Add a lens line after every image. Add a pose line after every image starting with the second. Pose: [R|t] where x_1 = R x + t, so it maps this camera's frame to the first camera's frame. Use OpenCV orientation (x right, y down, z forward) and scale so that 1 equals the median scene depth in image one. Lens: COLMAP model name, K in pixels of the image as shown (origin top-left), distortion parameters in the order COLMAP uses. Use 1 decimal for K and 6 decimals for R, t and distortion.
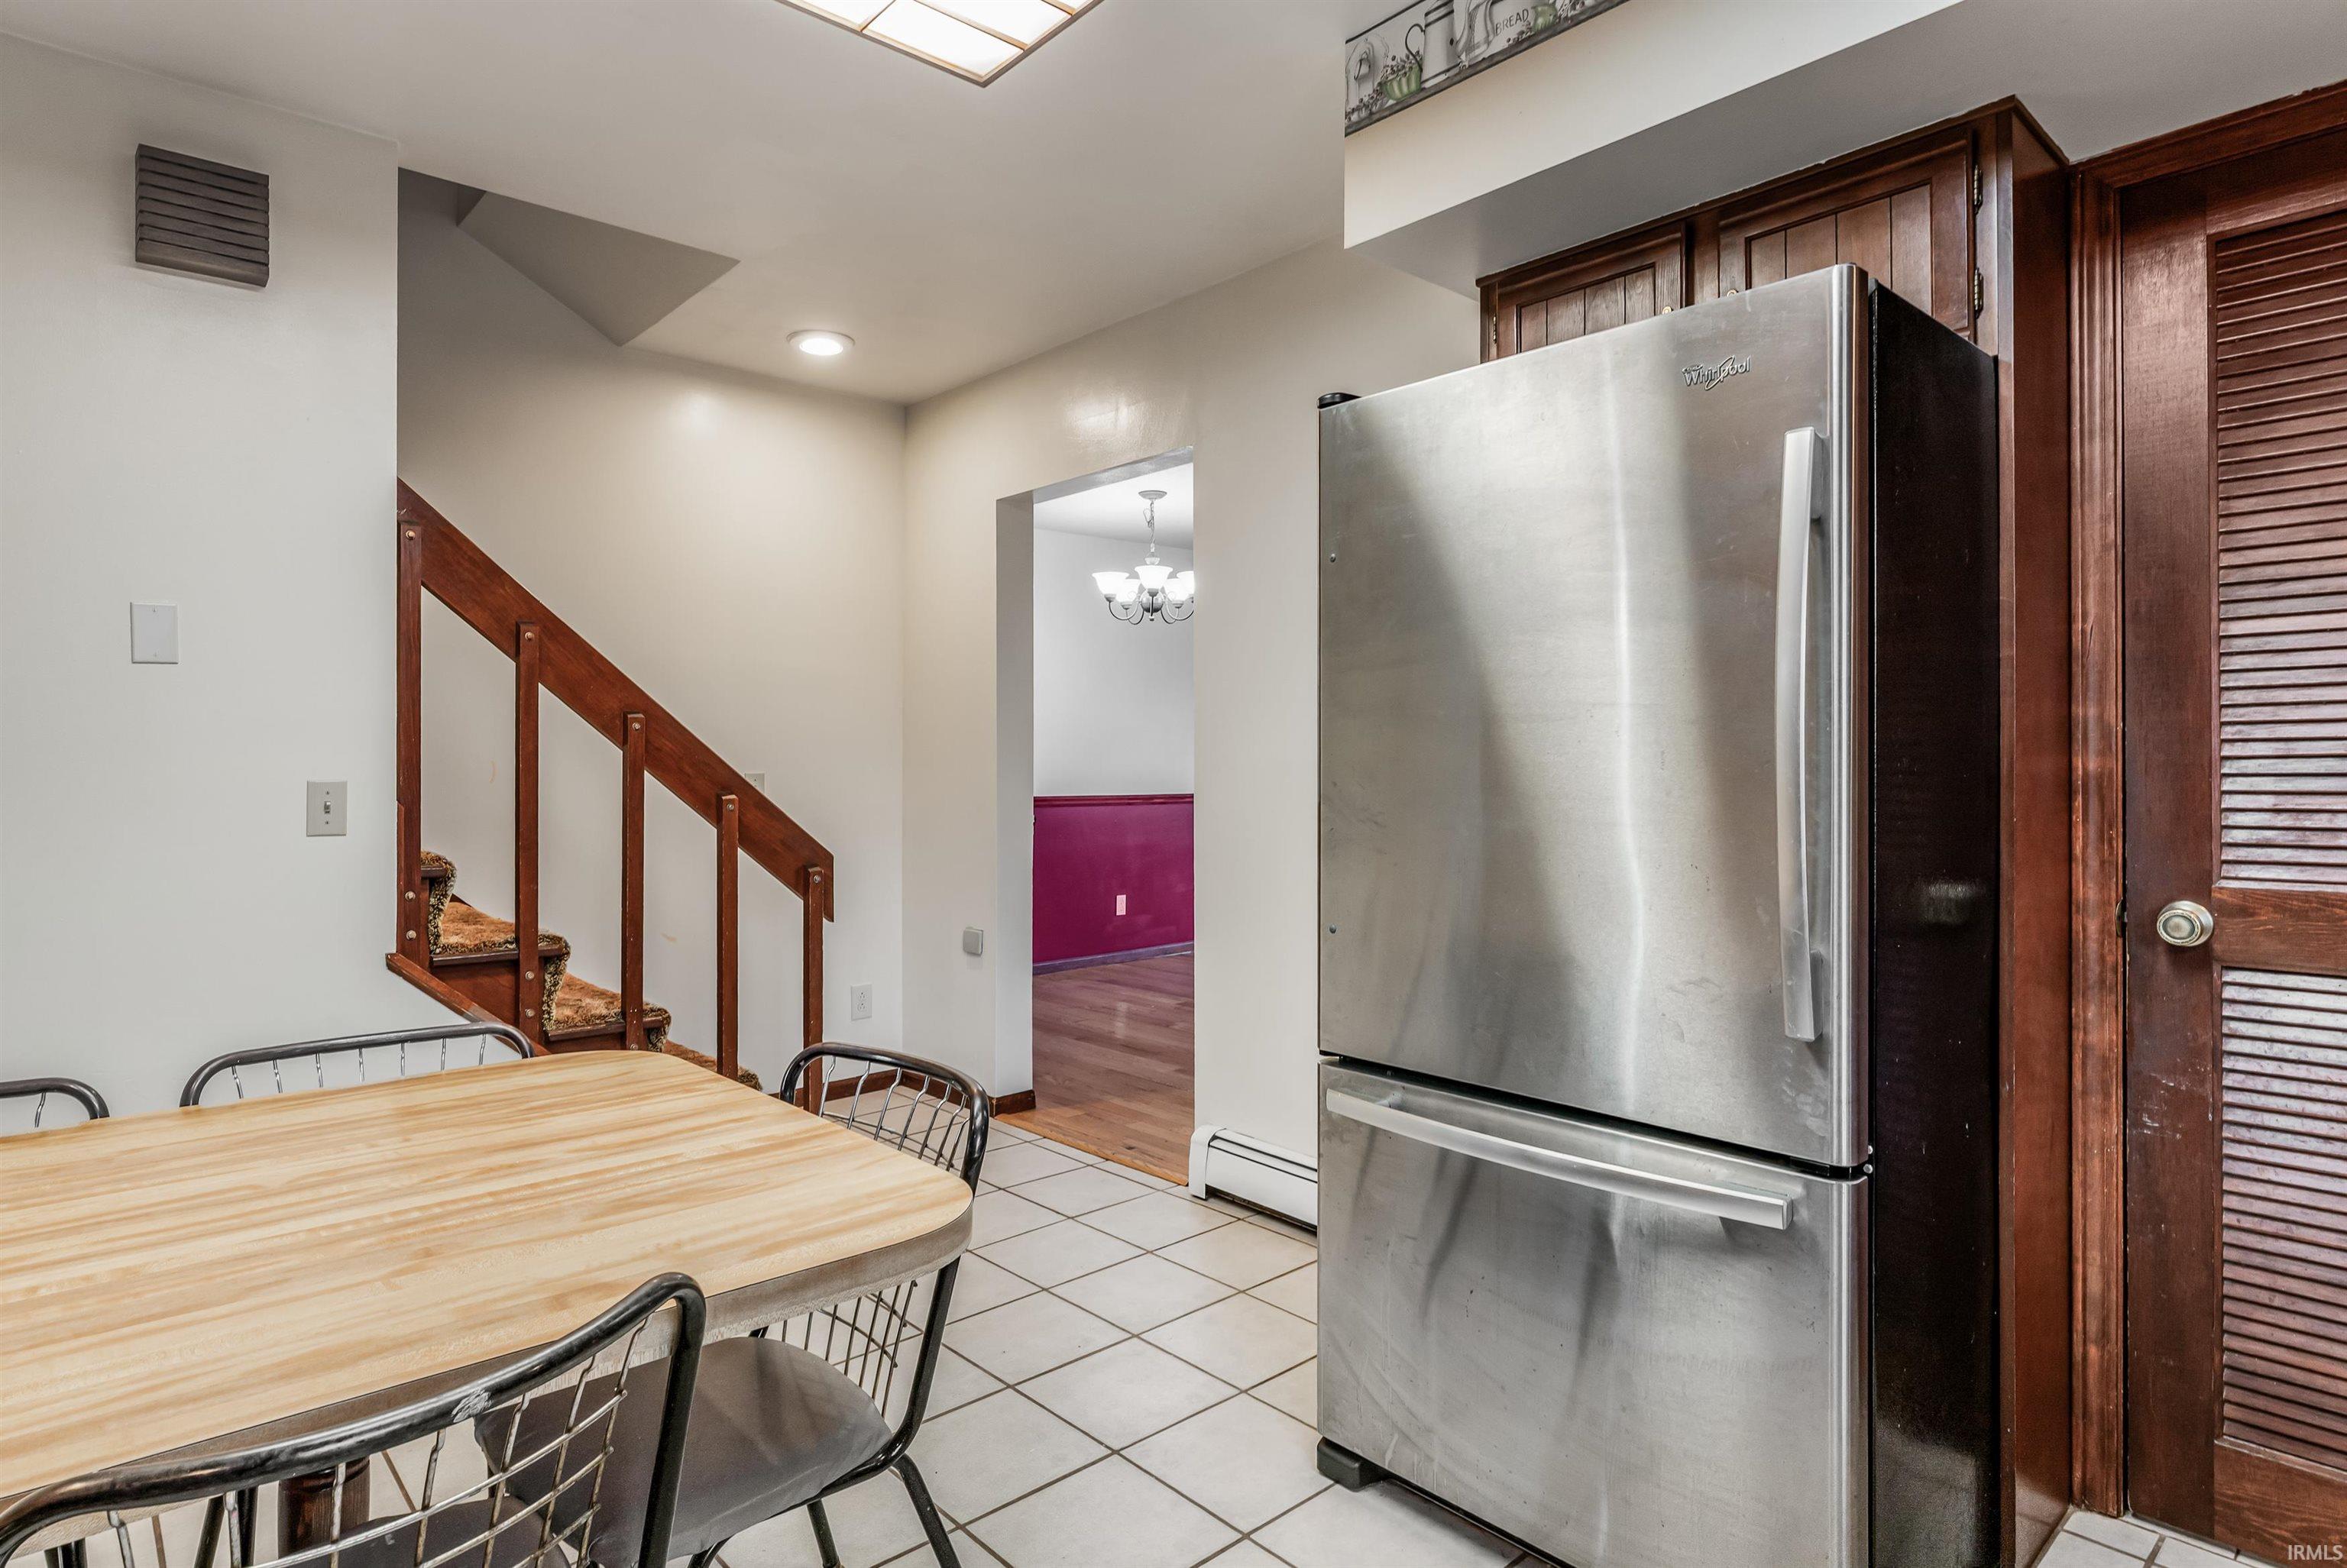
lens RADIAL K [[1259.3, 0, 1157.6], [0, 1259.3, 759.7], [0, 0, 1]] dist [0.013515, 0.001854]
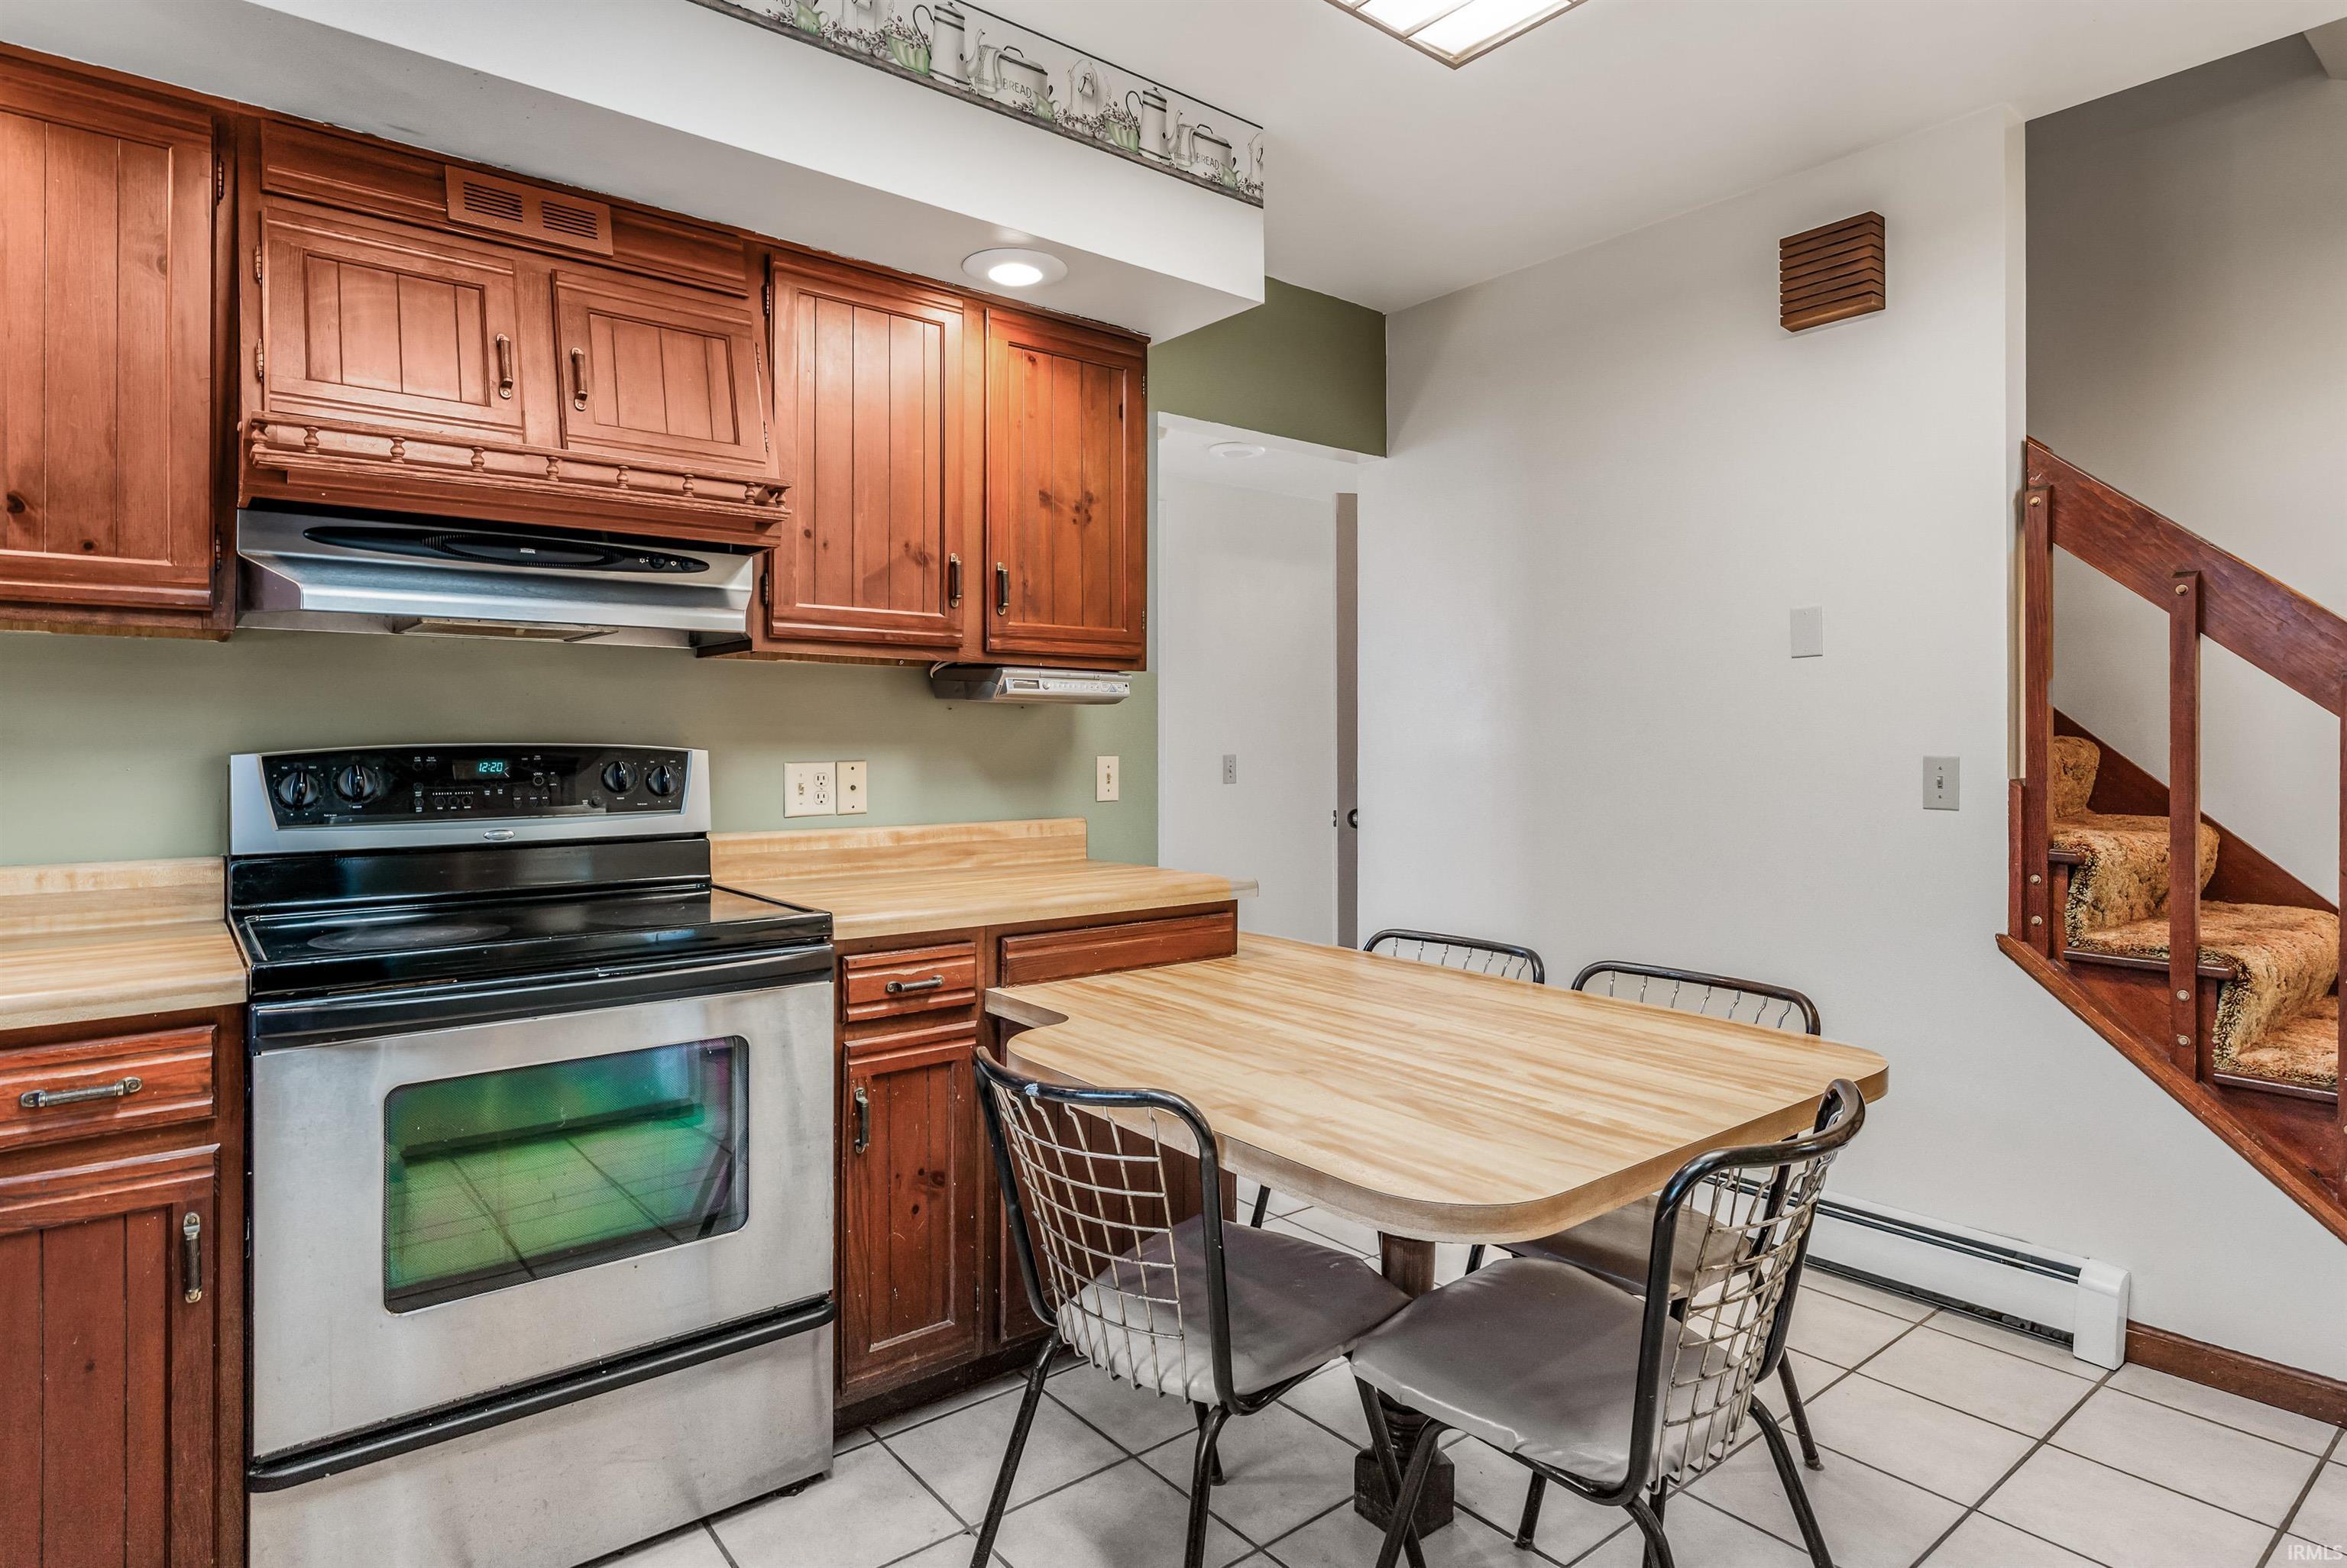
lens RADIAL K [[1236.7, 0, 1133.3], [0, 1236.7, 747.1], [0, 0, 1]] dist [-0.000048, 0.001367]
pose [[-0.052253, 0.013554, -0.998542, 0.420311], [0.002336, 0.999907, 0.013450, -0.007111], [0.998631, -0.001630, -0.052280, 0.412234]]
